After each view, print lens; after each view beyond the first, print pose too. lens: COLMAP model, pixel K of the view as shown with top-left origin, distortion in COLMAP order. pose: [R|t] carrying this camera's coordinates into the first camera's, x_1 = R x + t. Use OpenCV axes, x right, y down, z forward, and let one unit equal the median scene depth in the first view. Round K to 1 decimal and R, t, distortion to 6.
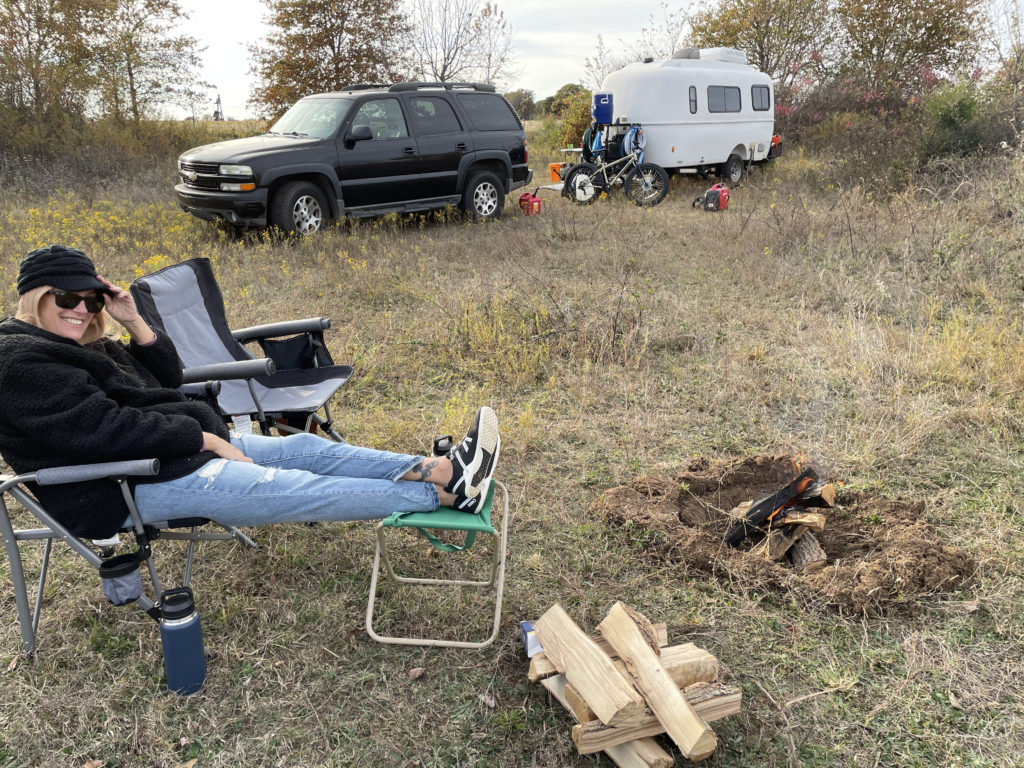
lens RADIAL K [[771.7, 0, 514.4], [0, 771.7, 380.9], [0, 0, 1]] dist [0.090542, -0.119512]
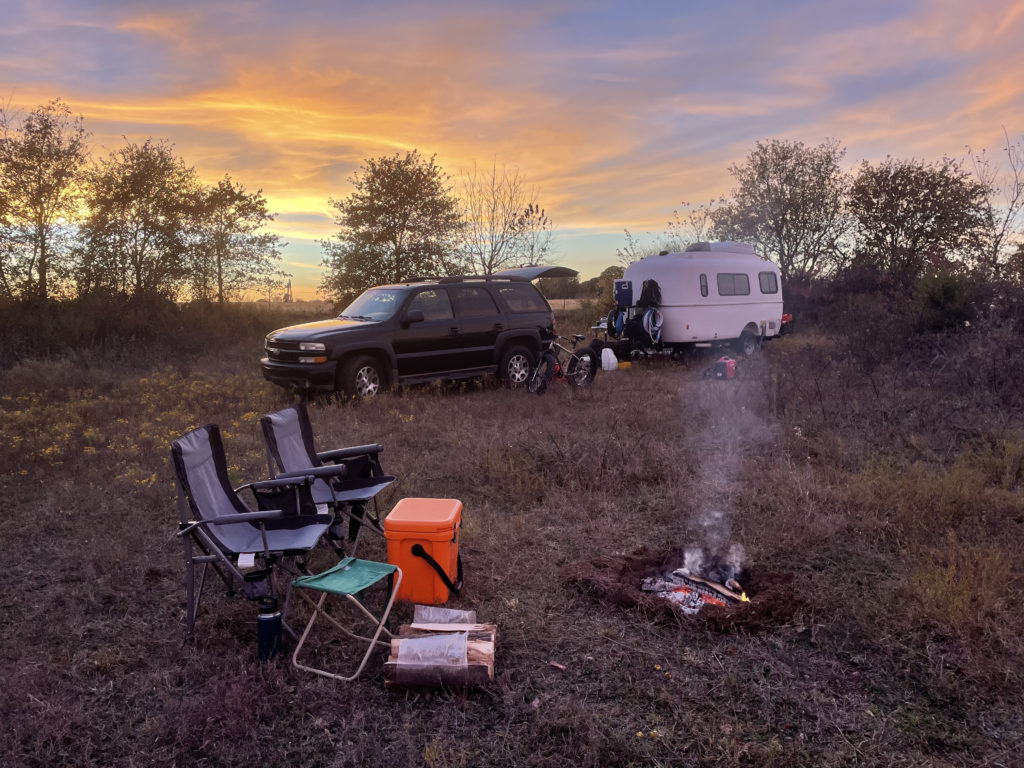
lens RADIAL K [[768.5, 0, 508.0], [0, 768.5, 386.5], [0, 0, 1]] dist [0.106695, -0.156908]
pose [[0.997655, 0.000499, -0.068437, 0.018381], [-0.014747, 0.978048, -0.207859, 0.021766], [0.066831, 0.208381, 0.975762, -0.083581]]
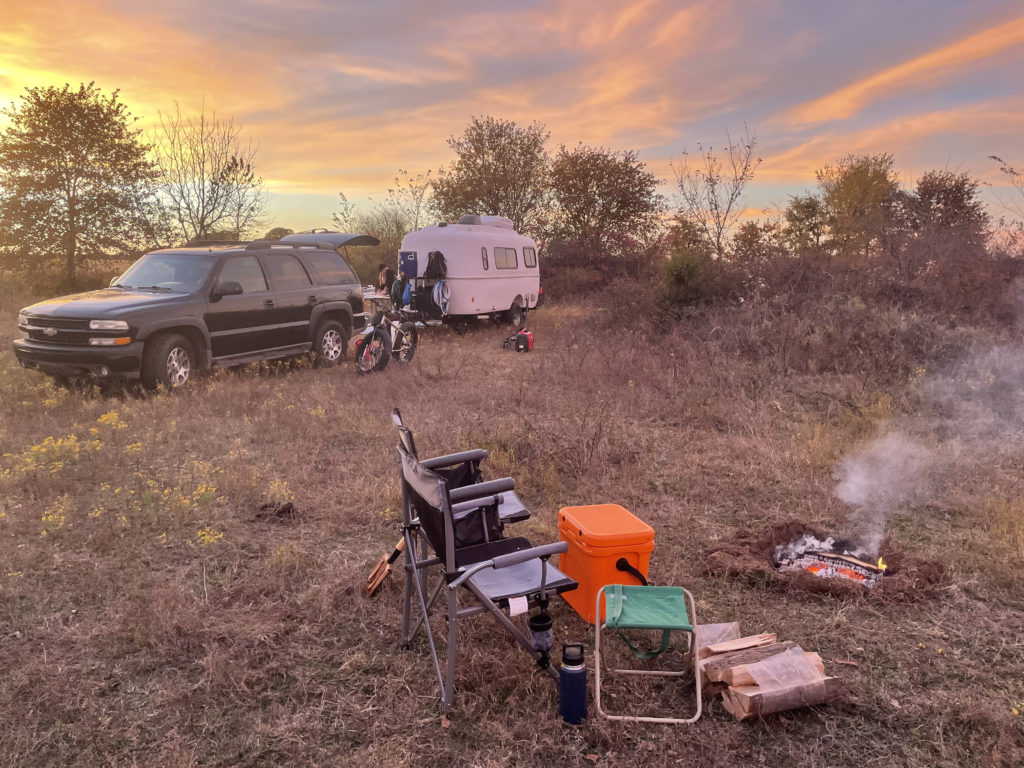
lens RADIAL K [[771.7, 0, 514.4], [0, 771.7, 380.9], [0, 0, 1]] dist [0.090542, -0.119512]
pose [[0.934801, -0.037849, 0.353149, -0.130432], [0.097775, 0.983311, -0.153428, 0.001524], [-0.341448, 0.177954, 0.922901, -0.044746]]
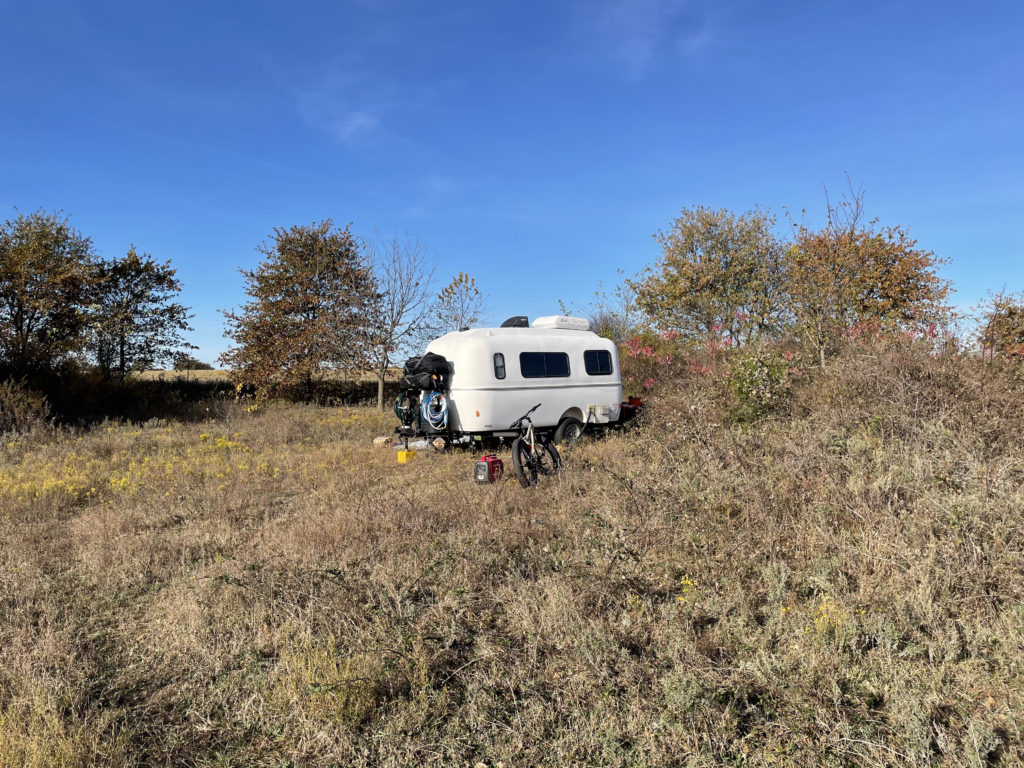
lens RADIAL K [[771.7, 0, 514.4], [0, 771.7, 380.9], [0, 0, 1]] dist [0.090542, -0.119512]
pose [[0.993993, -0.001819, -0.109424, 0.319592], [-0.030853, 0.954648, -0.296133, -0.044684], [0.105000, 0.297730, 0.948858, 0.061162]]
